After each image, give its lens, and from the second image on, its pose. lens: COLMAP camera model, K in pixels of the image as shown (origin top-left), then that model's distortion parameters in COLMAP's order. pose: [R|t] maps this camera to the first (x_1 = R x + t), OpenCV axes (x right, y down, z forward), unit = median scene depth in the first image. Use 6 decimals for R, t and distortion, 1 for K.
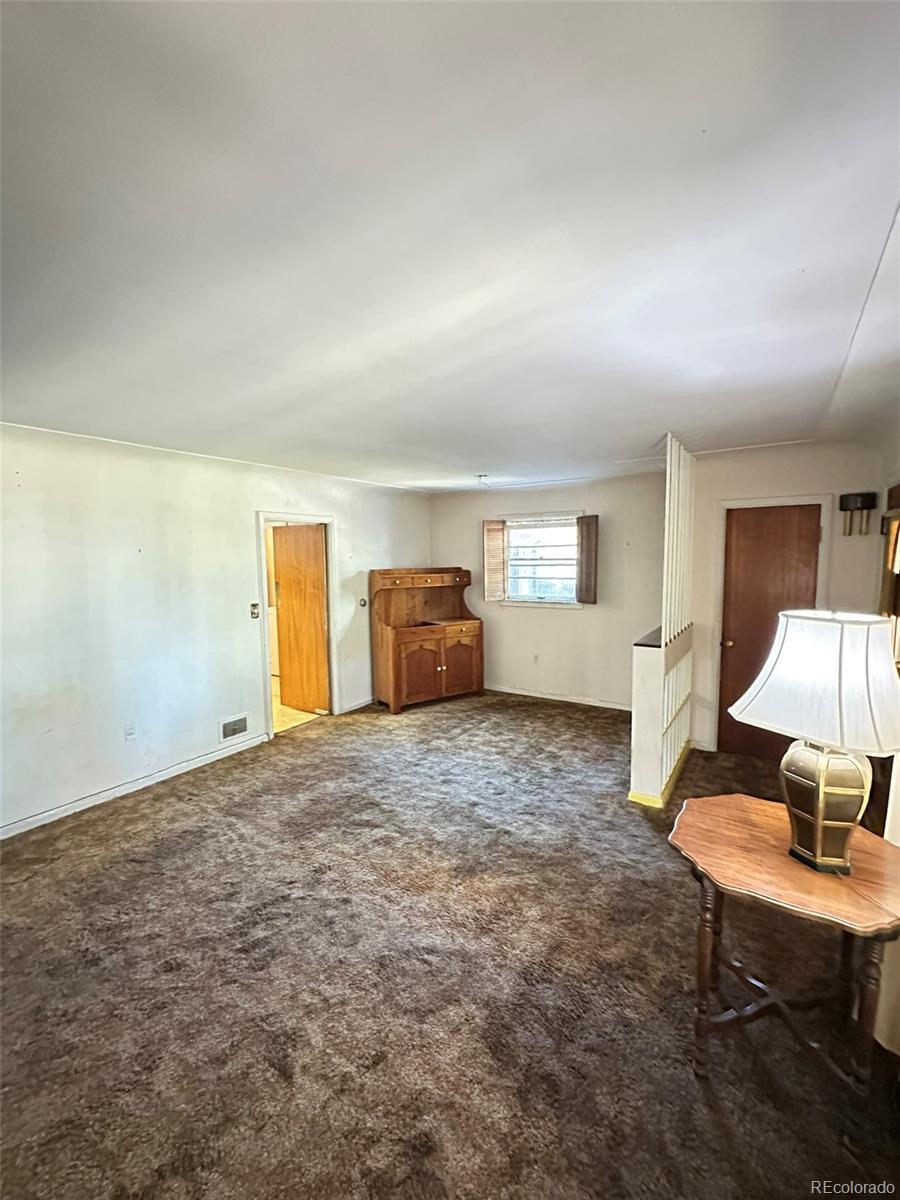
lens RADIAL K [[514.6, 0, 447.2], [0, 514.6, 602.5], [0, 0, 1]] dist [0.000053, -0.000127]
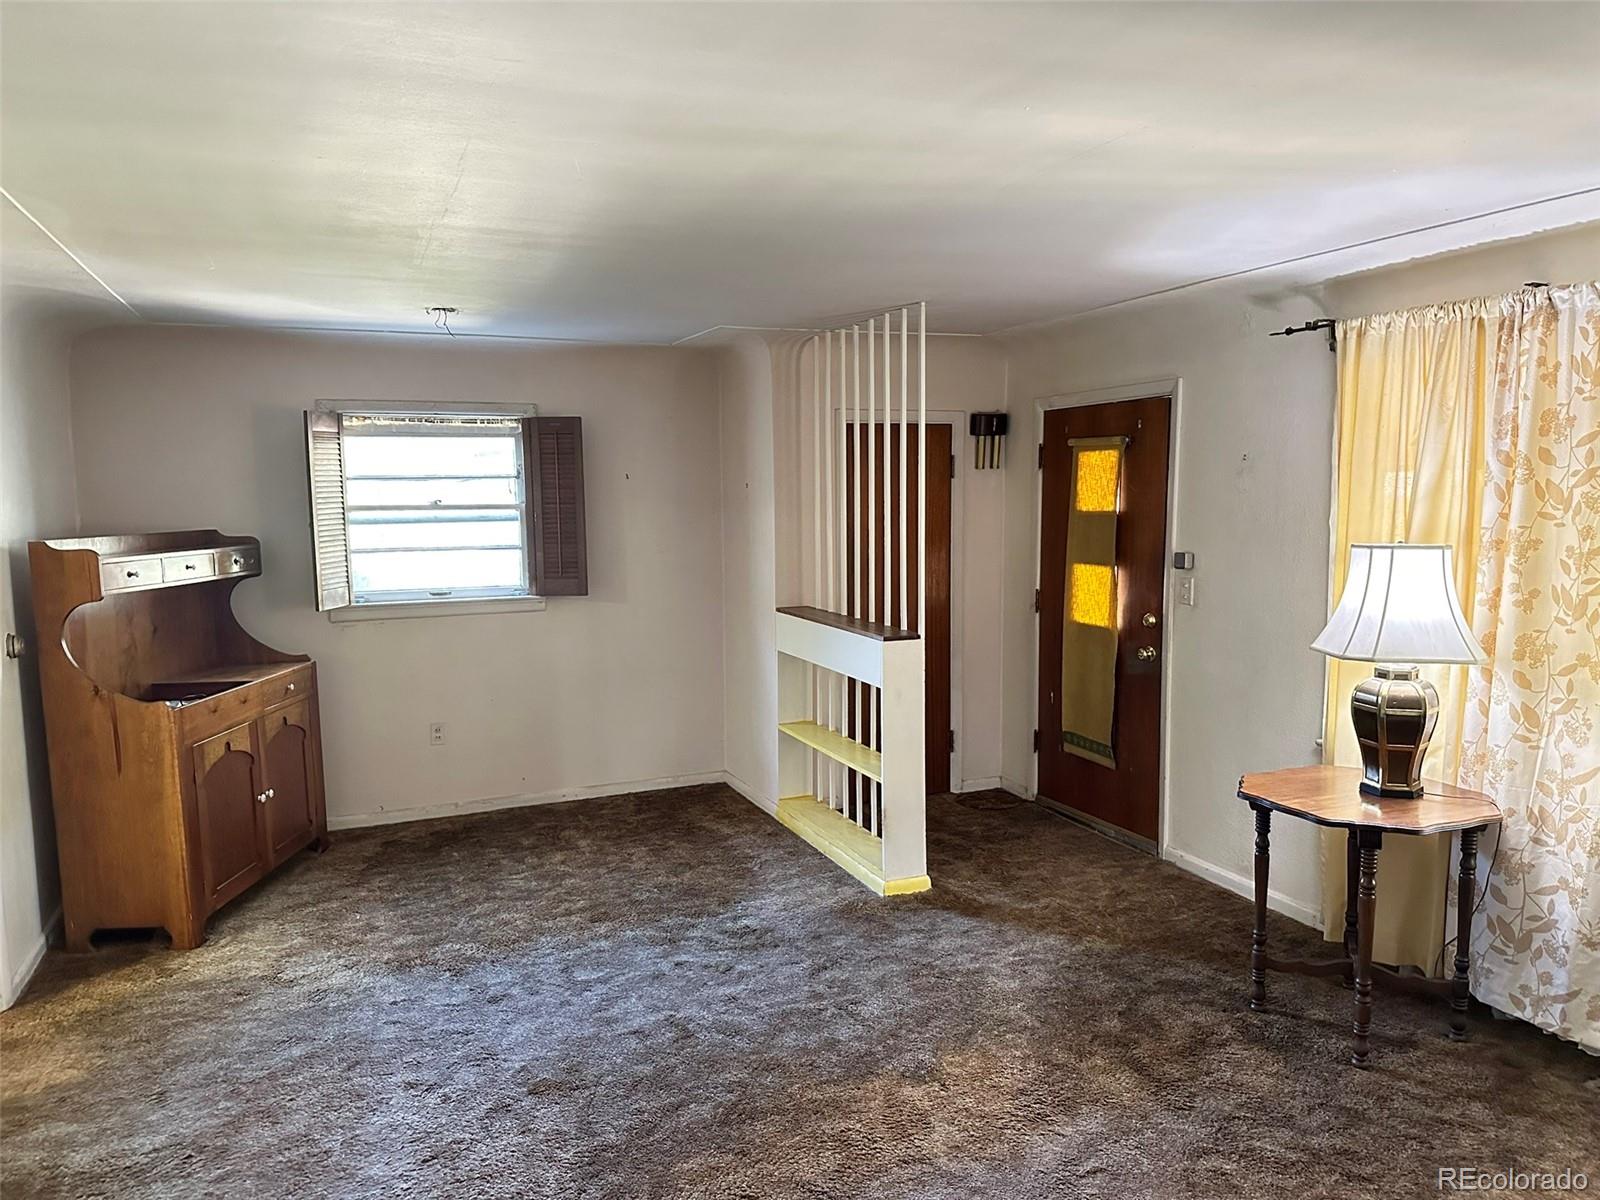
lens RADIAL K [[1118.6, 0, 801.3], [0, 1118.6, 606.5], [0, 0, 1]] dist [0.139301, -0.227095]
pose [[0.554705, -0.075459, 0.828618, -0.496213], [0.085508, 0.995776, 0.033439, -0.004669], [-0.827642, 0.052305, 0.558814, 0.209232]]
